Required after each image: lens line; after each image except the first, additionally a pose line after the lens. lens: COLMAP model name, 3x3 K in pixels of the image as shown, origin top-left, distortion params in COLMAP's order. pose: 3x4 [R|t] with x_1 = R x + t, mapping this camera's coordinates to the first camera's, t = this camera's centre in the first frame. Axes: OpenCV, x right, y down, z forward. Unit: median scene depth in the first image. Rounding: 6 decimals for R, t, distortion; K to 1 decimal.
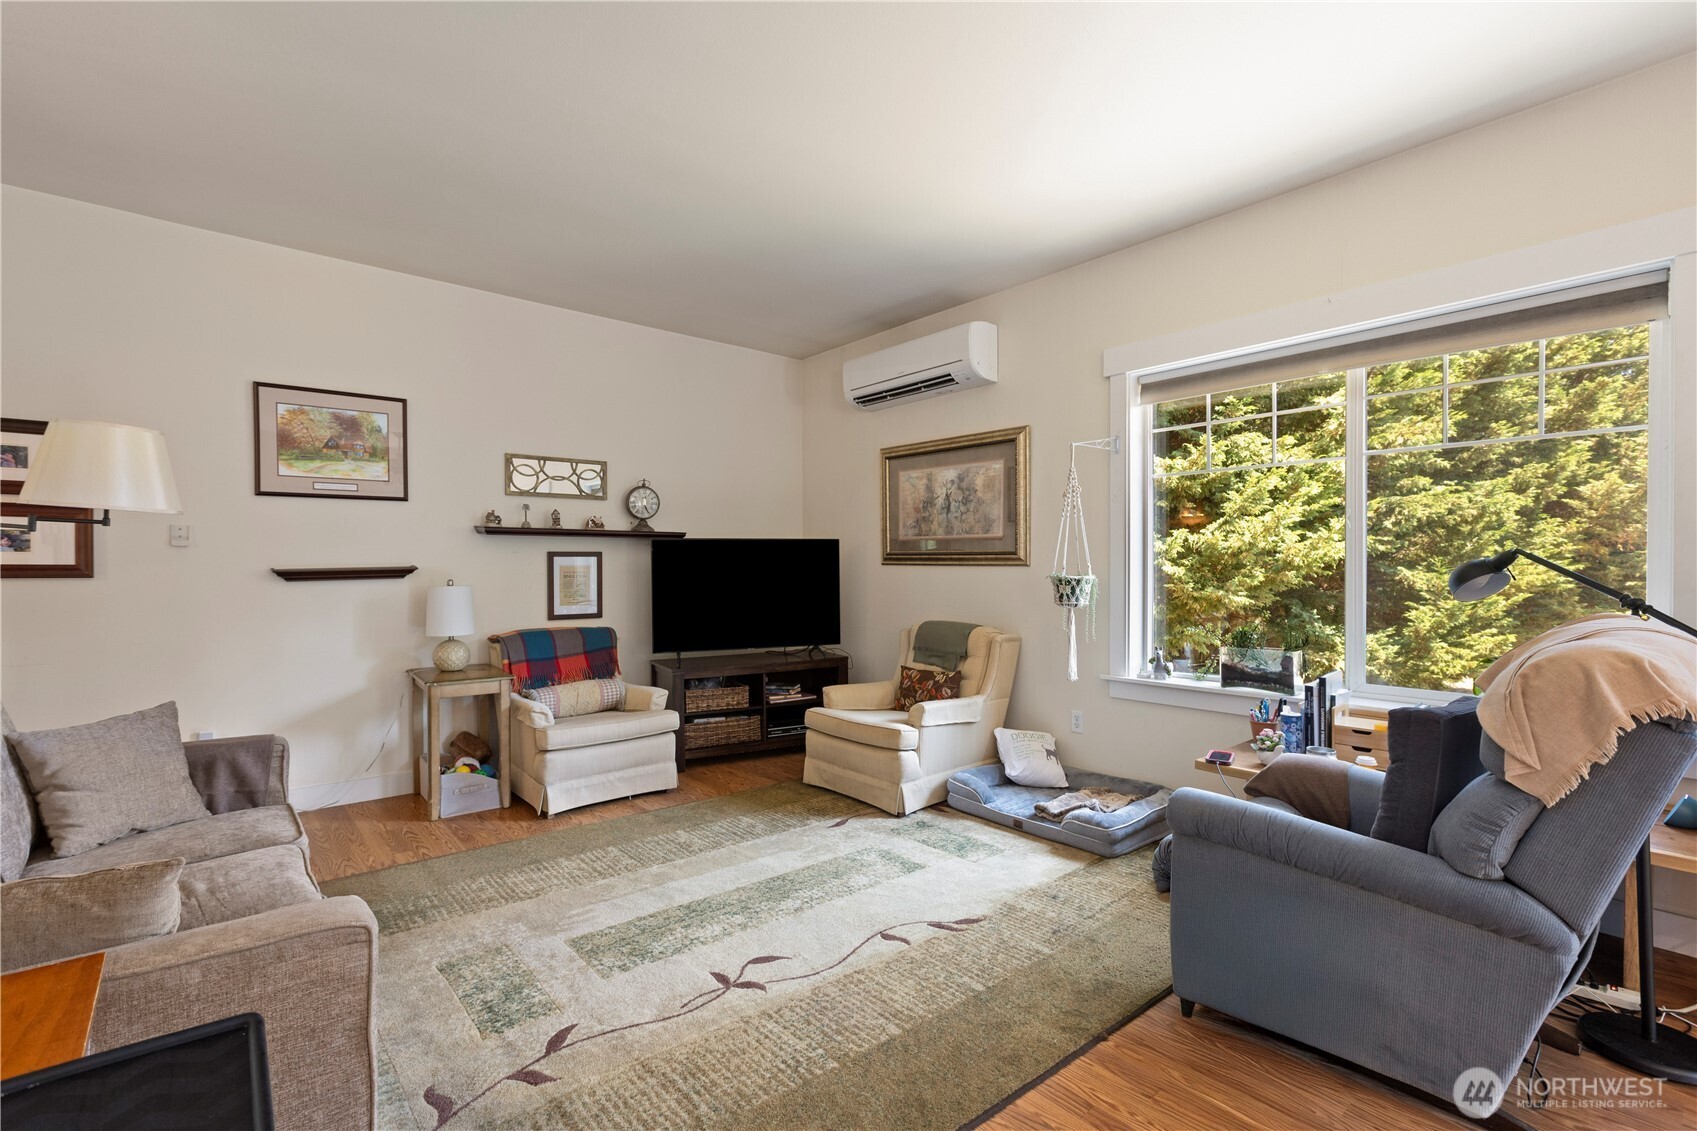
lens RADIAL K [[751.4, 0, 862.6], [0, 751.4, 569.0], [0, 0, 1]] dist [0.001958, -0.000456]
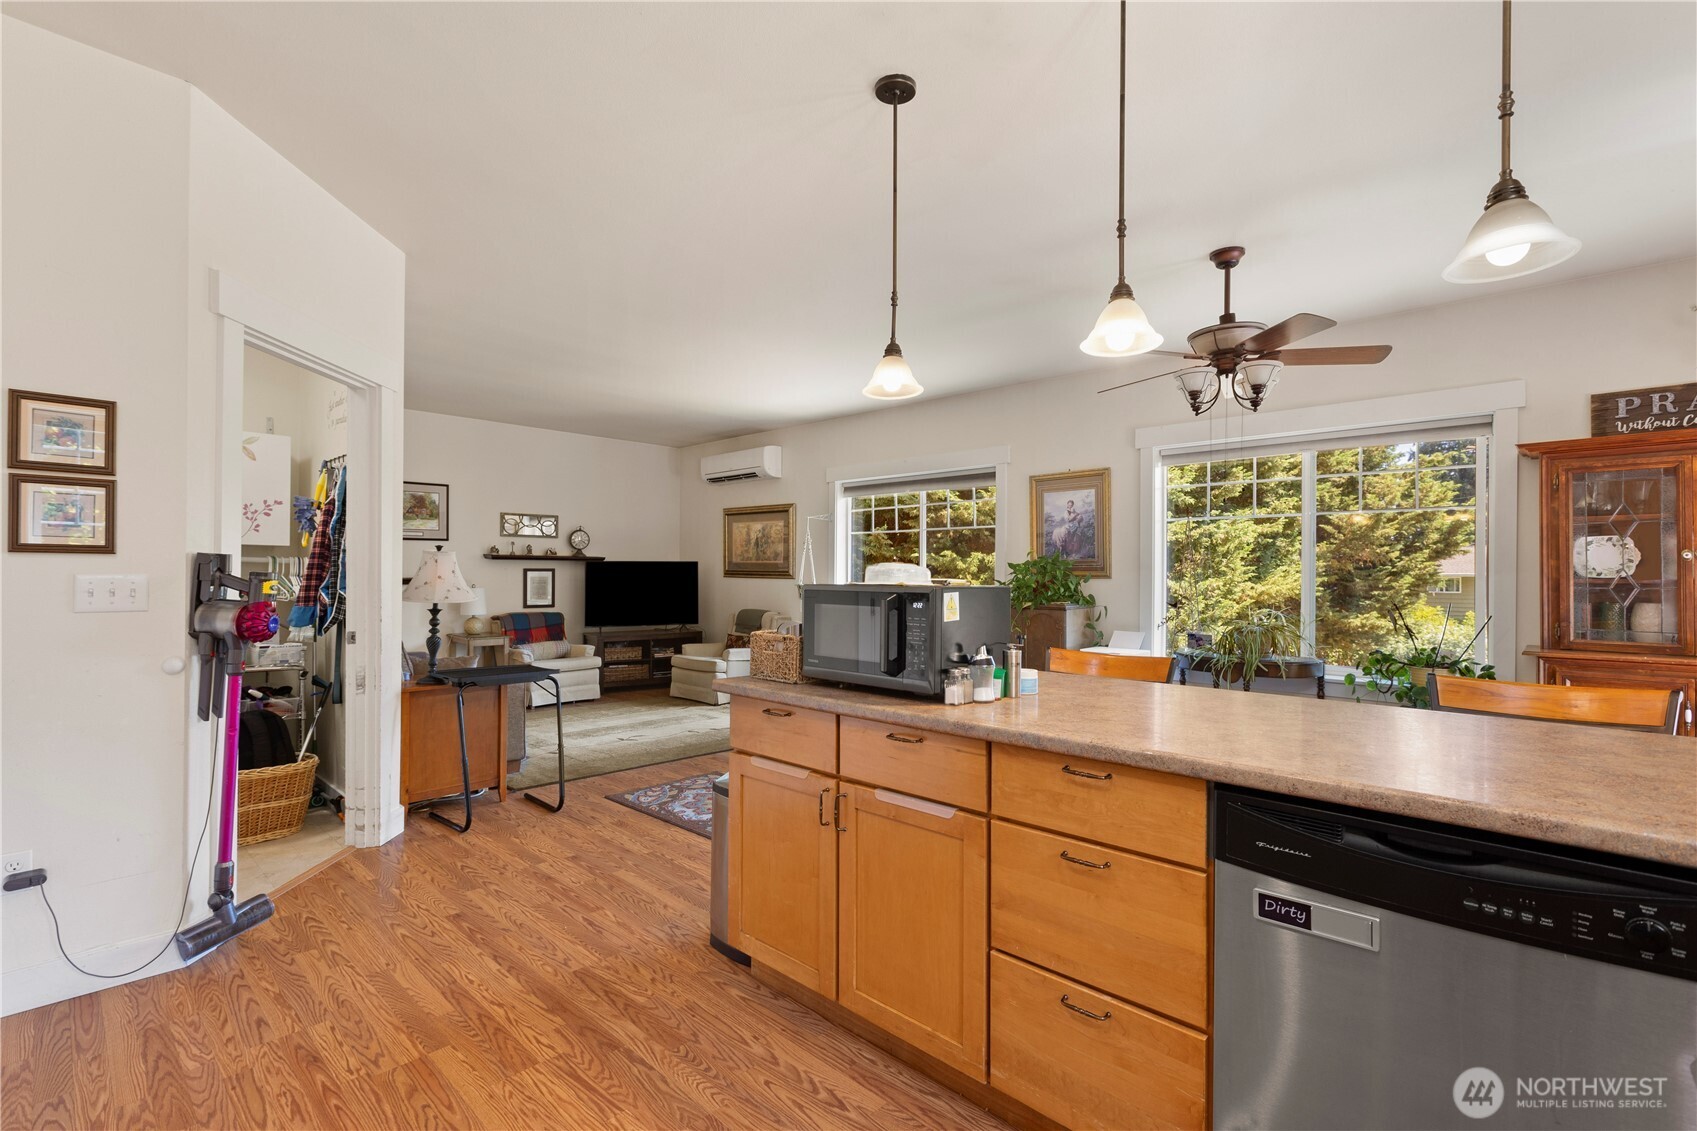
lens RADIAL K [[751.4, 0, 844.7], [0, 751.4, 571.5], [0, 0, 1]] dist [0.001958, -0.000456]
pose [[0.996278, 0.007564, 0.085865, 0.170921], [-0.007073, 0.999957, -0.006027, -0.010893], [-0.085907, 0.005398, 0.996289, -0.796608]]
